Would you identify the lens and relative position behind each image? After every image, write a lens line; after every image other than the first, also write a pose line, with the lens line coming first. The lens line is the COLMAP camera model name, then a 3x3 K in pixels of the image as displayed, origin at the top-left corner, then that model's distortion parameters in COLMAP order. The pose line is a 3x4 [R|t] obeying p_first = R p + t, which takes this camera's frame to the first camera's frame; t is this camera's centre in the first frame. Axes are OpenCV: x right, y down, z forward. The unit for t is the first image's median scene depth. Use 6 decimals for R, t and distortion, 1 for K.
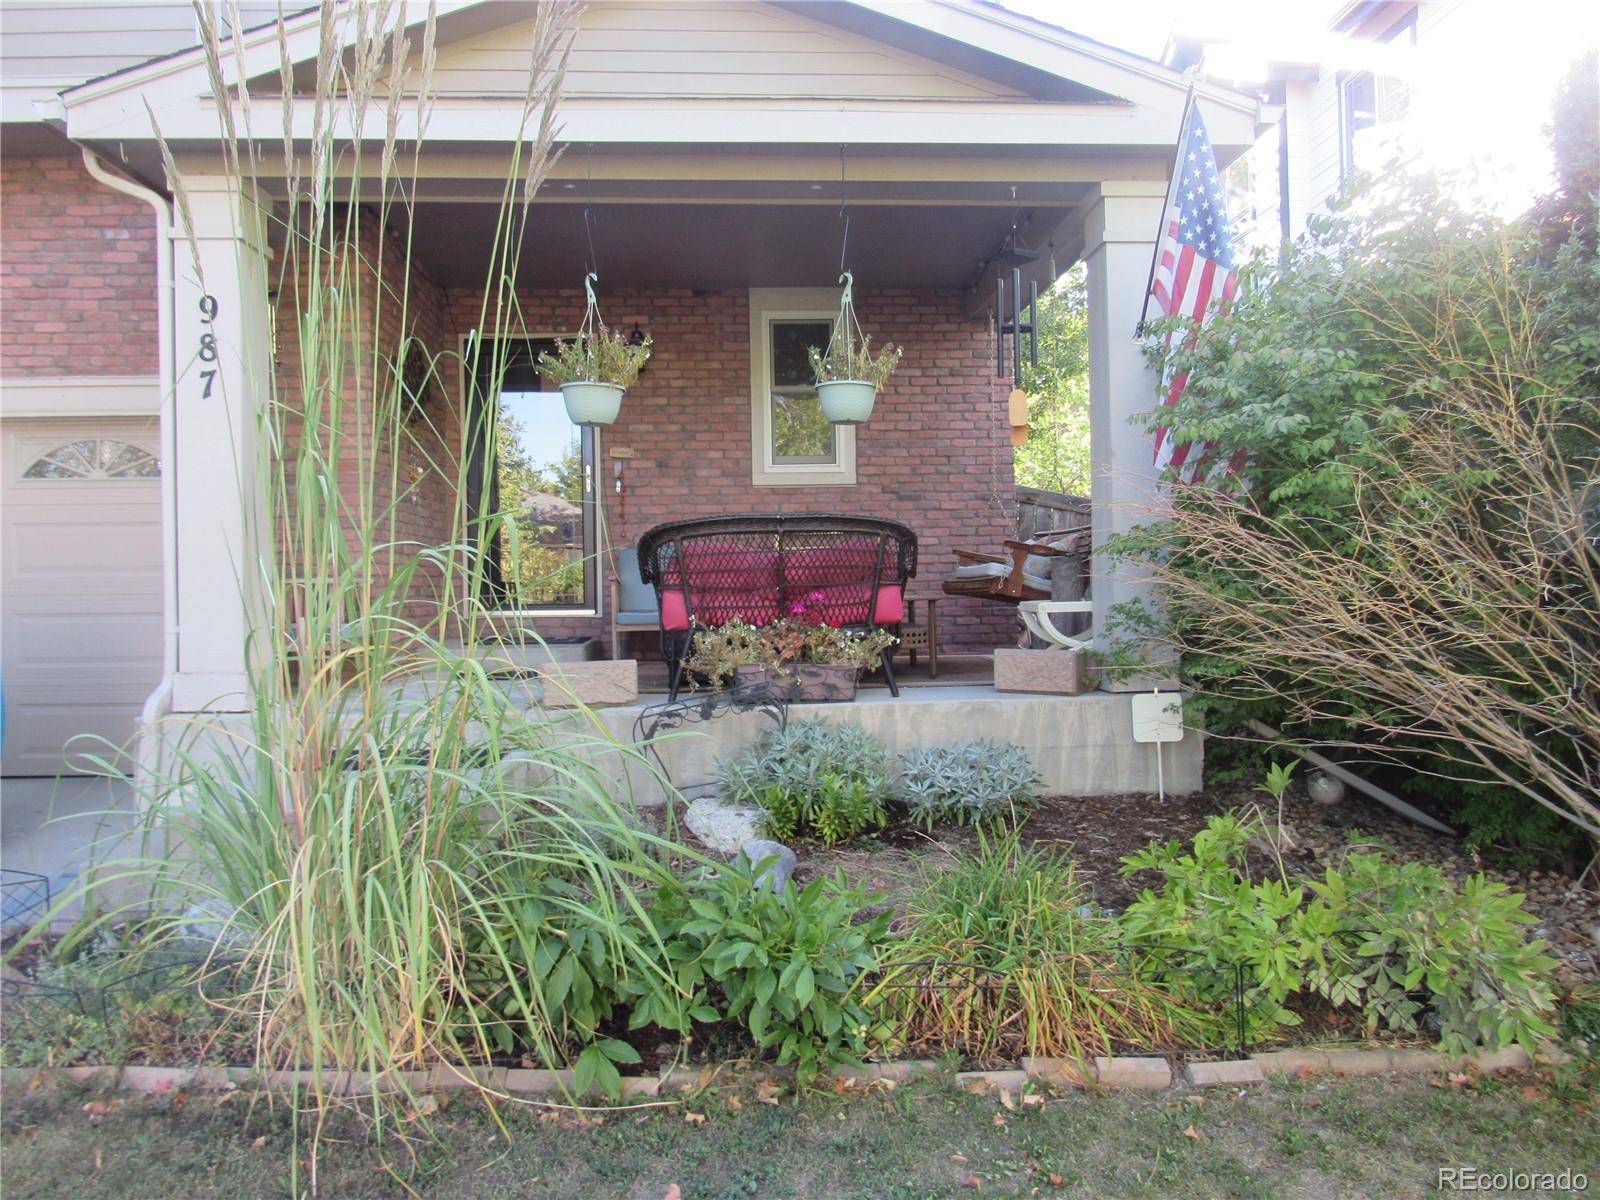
lens RADIAL K [[1135.5, 0, 797.7], [0, 1135.5, 599.1], [0, 0, 1]] dist [-0.023524, 0.009895]
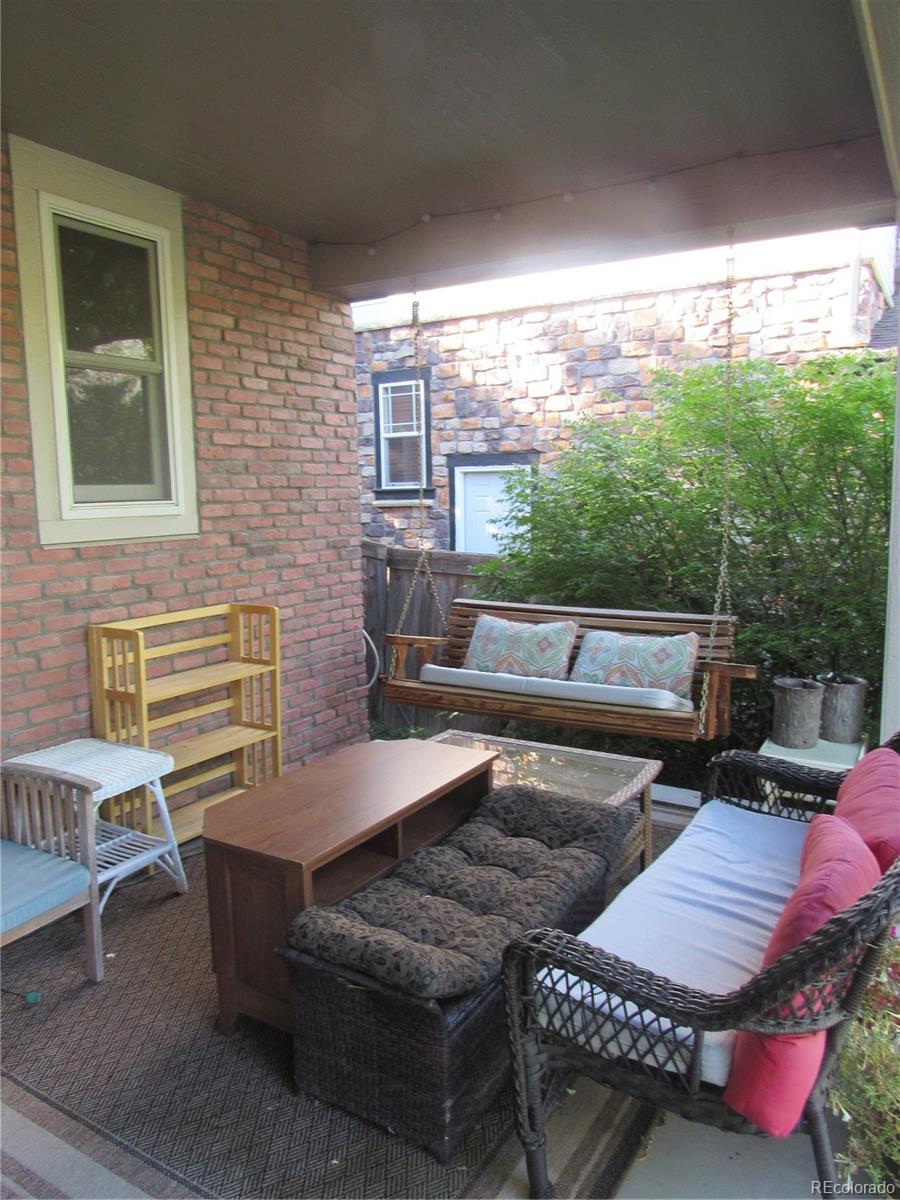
lens RADIAL K [[851.6, 0, 454.8], [0, 851.6, 600.4], [0, 0, 1]] dist [-0.023524, 0.009895]
pose [[0.568148, -0.098787, 0.816975, -0.247676], [0.024140, 0.994342, 0.103446, -0.111119], [-0.822572, -0.039051, 0.567318, 0.639288]]
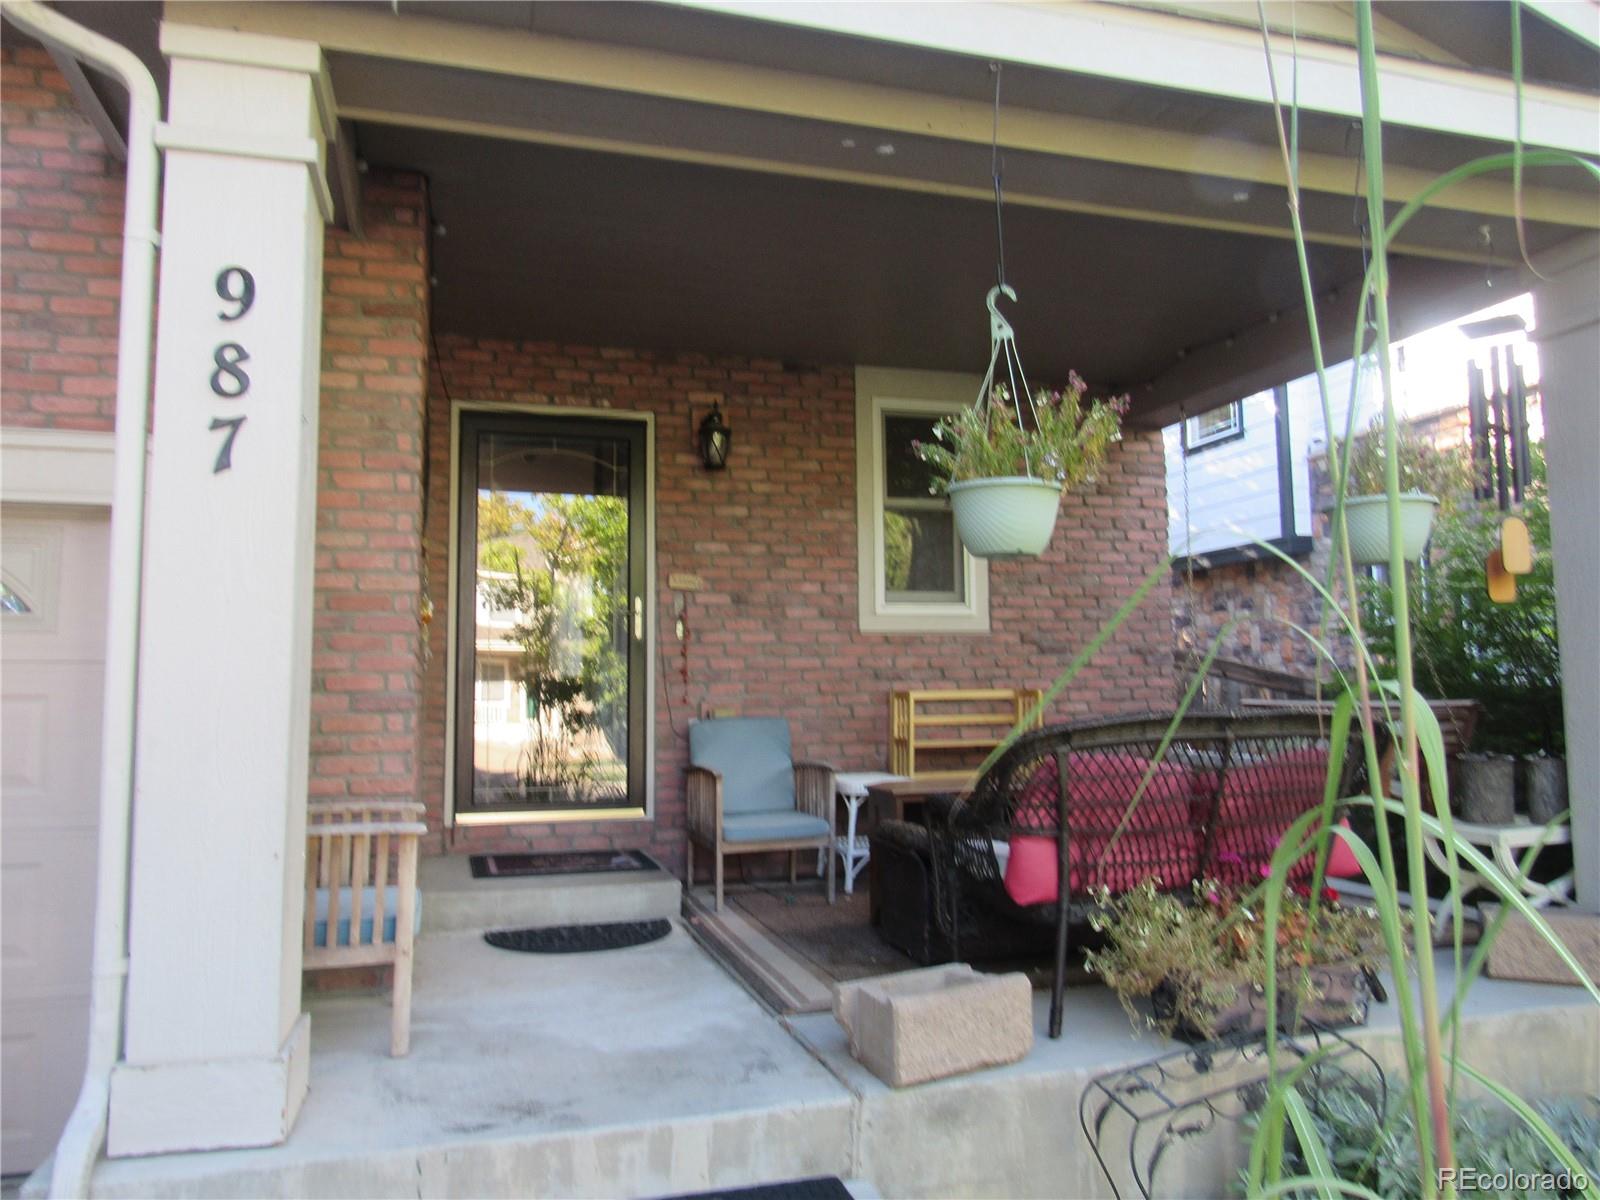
lens RADIAL K [[1135.5, 0, 794.8], [0, 1135.5, 606.0], [0, 0, 1]] dist [-0.023524, 0.009895]
pose [[0.973666, 0.020893, 0.227020, -0.248235], [0.000546, 0.995575, -0.093969, -0.048184], [-0.227979, 0.091618, 0.969346, 0.304761]]
